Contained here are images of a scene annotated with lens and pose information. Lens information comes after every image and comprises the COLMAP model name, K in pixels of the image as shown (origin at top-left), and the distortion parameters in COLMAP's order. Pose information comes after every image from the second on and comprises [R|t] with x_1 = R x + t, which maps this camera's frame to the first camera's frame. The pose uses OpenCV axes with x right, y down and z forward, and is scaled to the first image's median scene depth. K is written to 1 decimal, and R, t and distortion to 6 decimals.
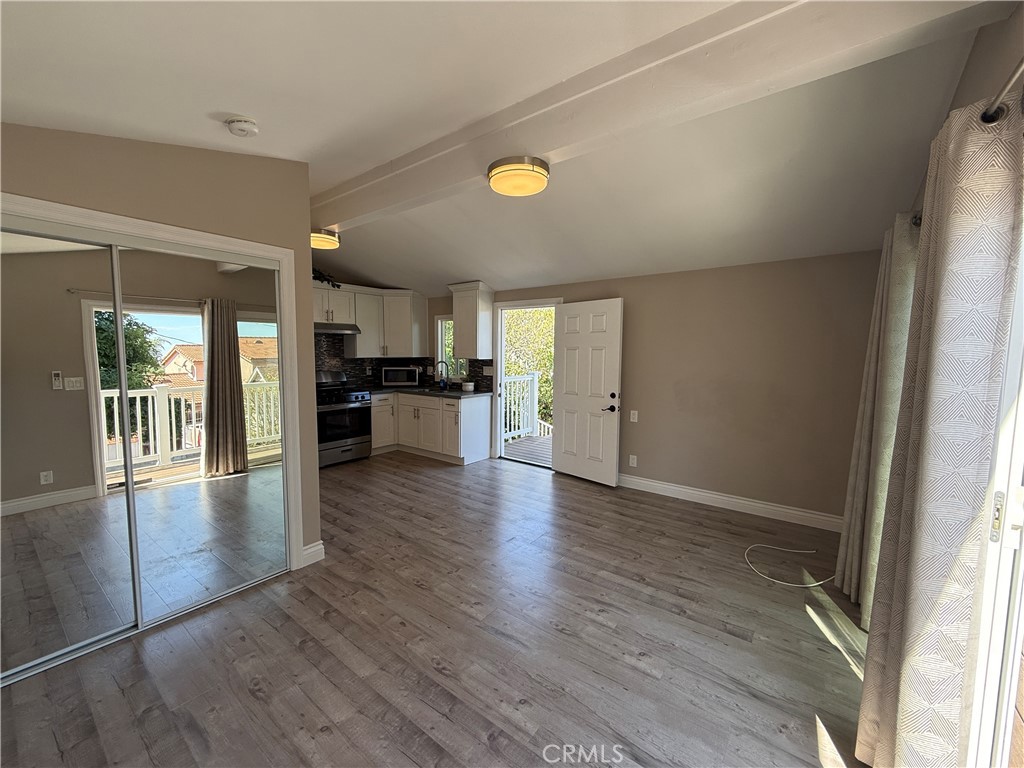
lens RADIAL K [[407.9, 0, 510.1], [0, 407.9, 383.8], [0, 0, 1]] dist [0.000948, 0.000568]
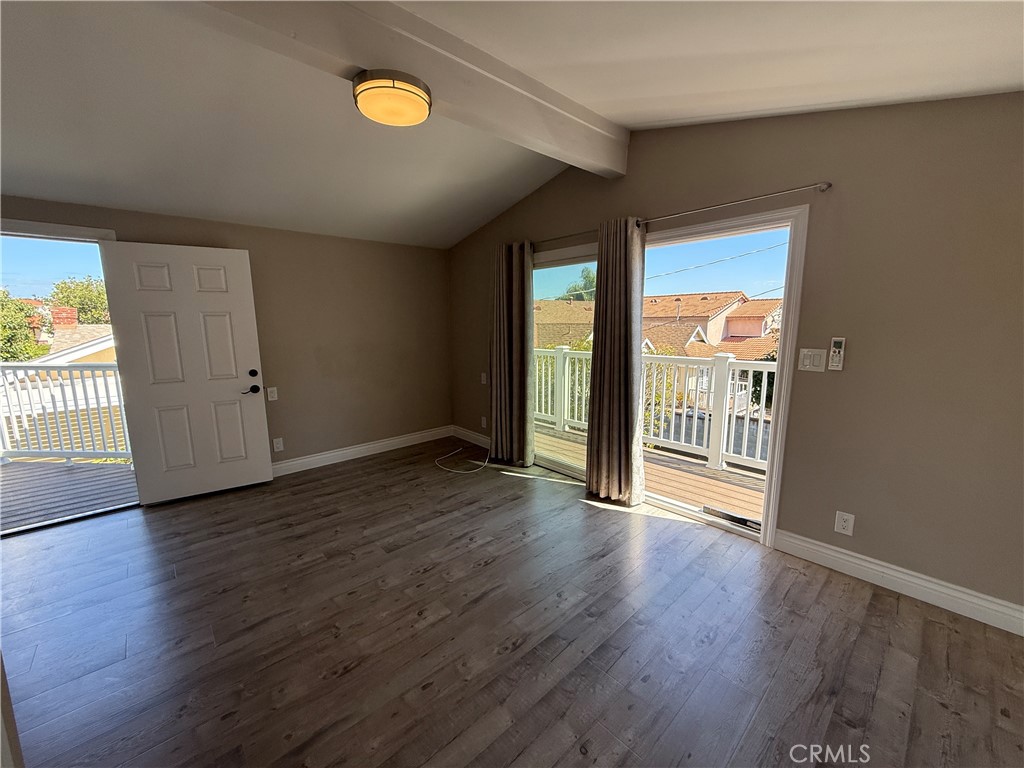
lens RADIAL K [[407.9, 0, 509.6], [0, 407.9, 384.5], [0, 0, 1]] dist [0.000948, 0.000568]
pose [[0.181624, -0.162695, 0.969816, -0.402690], [0.089773, 0.984844, 0.148404, -0.021285], [-0.979262, 0.060110, 0.193476, 0.315744]]
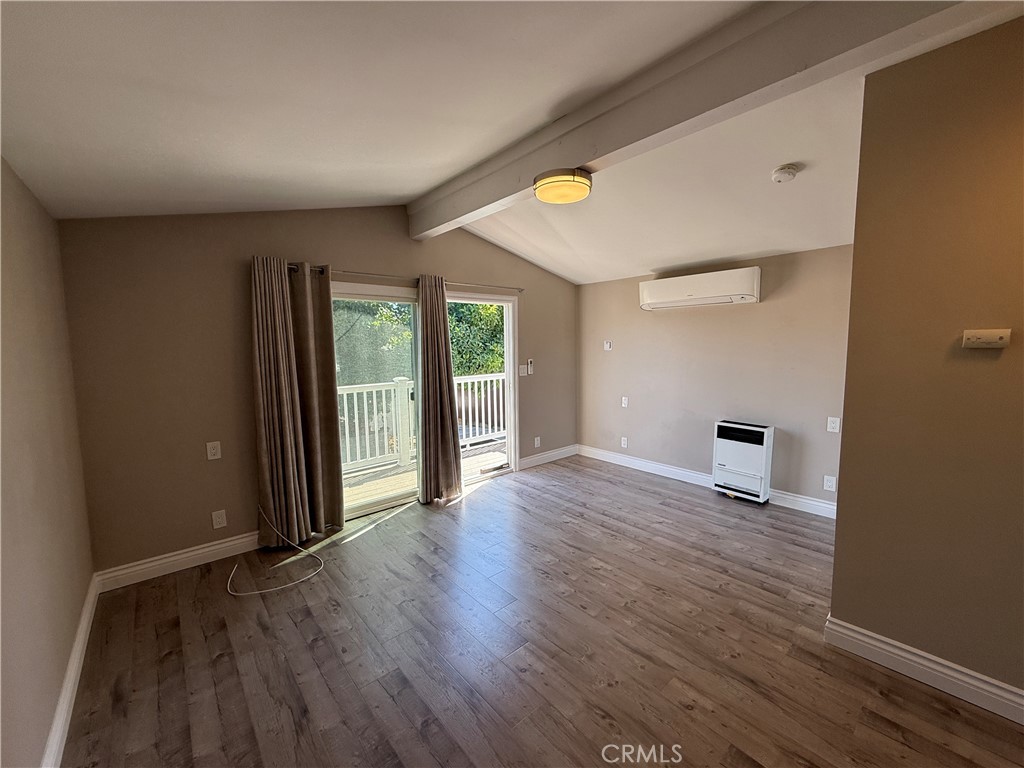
lens RADIAL K [[407.9, 0, 510.6], [0, 407.9, 384.9], [0, 0, 1]] dist [0.000948, 0.000568]
pose [[-0.980092, -0.014685, 0.198001, -0.031114], [0.021790, 0.983281, 0.180784, -0.094826], [-0.197346, 0.181499, -0.963386, 1.045302]]
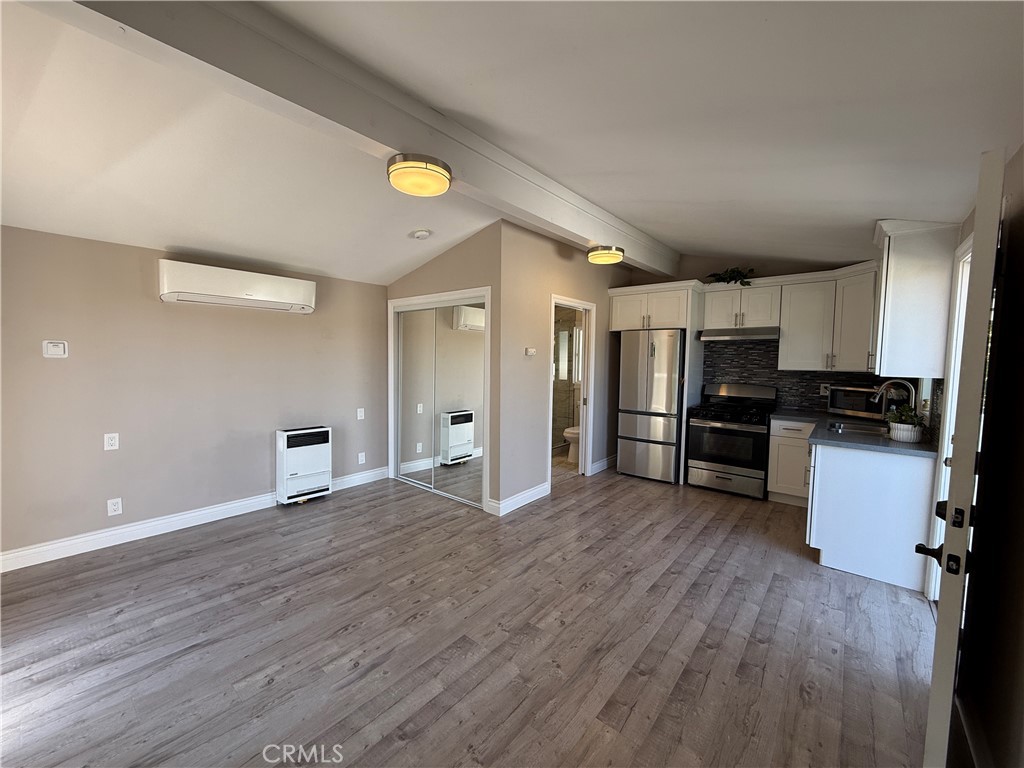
lens RADIAL K [[407.9, 0, 510.5], [0, 407.9, 381.6], [0, 0, 1]] dist [0.000948, 0.000568]
pose [[-0.046351, 0.049006, -0.997722, 0.497558], [-0.091513, 0.994387, 0.053094, -0.043294], [0.994725, 0.093766, -0.041606, 0.637429]]
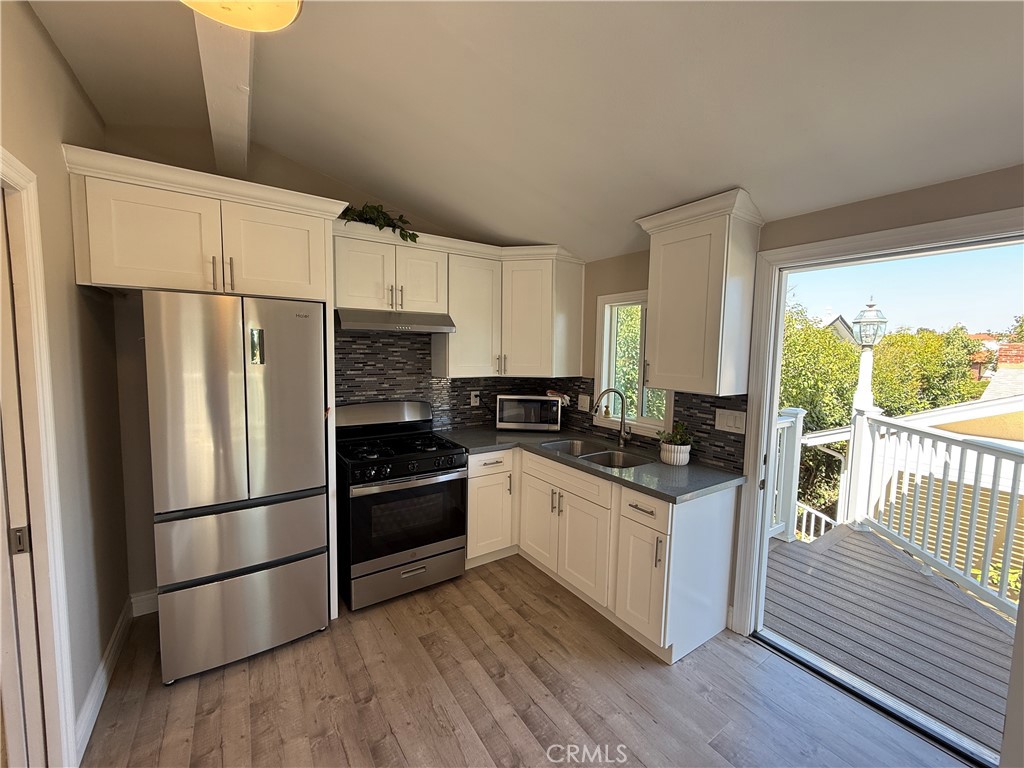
lens RADIAL K [[407.9, 0, 510.5], [0, 407.9, 383.8], [0, 0, 1]] dist [0.000948, 0.000568]
pose [[0.946456, 0.037838, -0.320607, -0.157774], [-0.037567, 0.999269, 0.007032, -0.075514], [0.320639, 0.005388, 0.947186, 0.632354]]
